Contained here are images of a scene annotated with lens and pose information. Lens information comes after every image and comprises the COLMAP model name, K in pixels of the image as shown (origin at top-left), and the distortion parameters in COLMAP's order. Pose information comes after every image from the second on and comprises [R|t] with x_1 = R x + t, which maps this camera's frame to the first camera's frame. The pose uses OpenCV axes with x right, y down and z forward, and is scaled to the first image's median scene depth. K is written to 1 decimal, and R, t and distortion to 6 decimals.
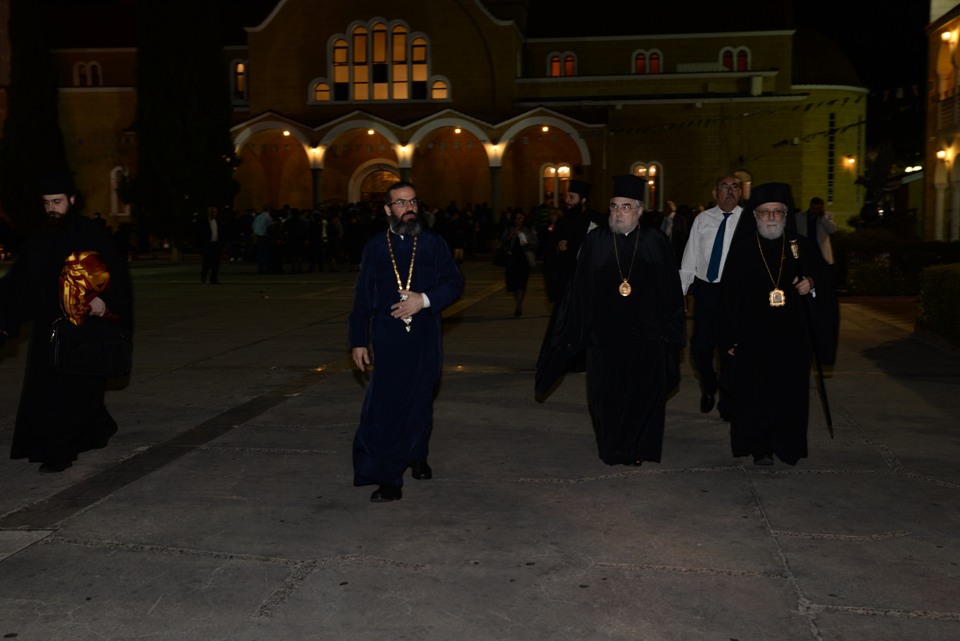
lens RADIAL K [[1182.0, 0, 480.0], [0, 1182.0, 320.5], [0, 0, 1]] dist [0.013083, 0.003521]
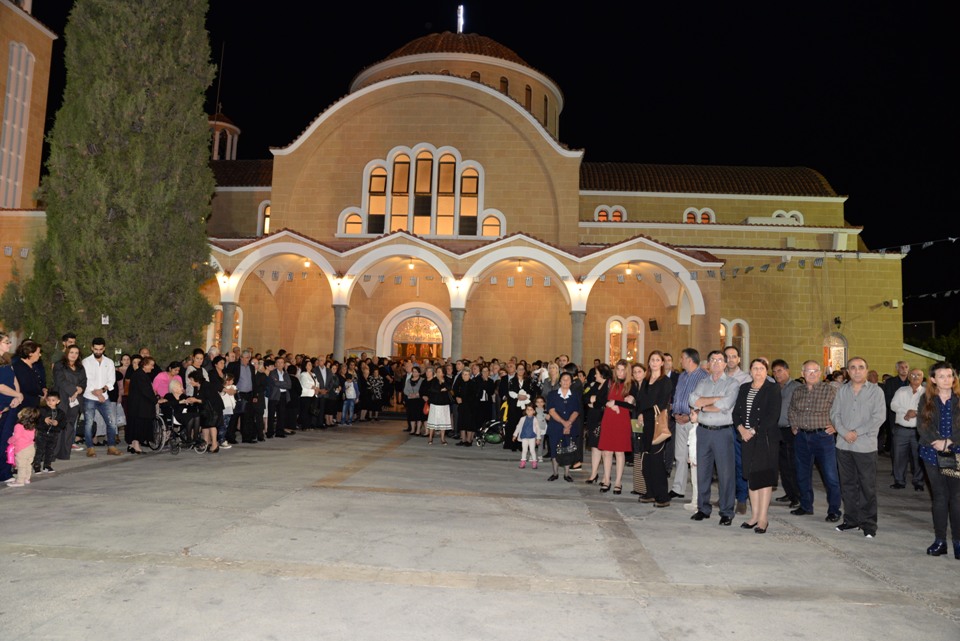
lens RADIAL K [[663.5, 0, 480.0], [0, 663.5, 320.5], [0, 0, 1]] dist [-0.114494, -0.000791]
pose [[0.996150, 0.046222, 0.074491, -0.075358], [-0.032787, 0.984477, -0.172423, -0.045170], [-0.081305, 0.169316, 0.982202, 0.541801]]
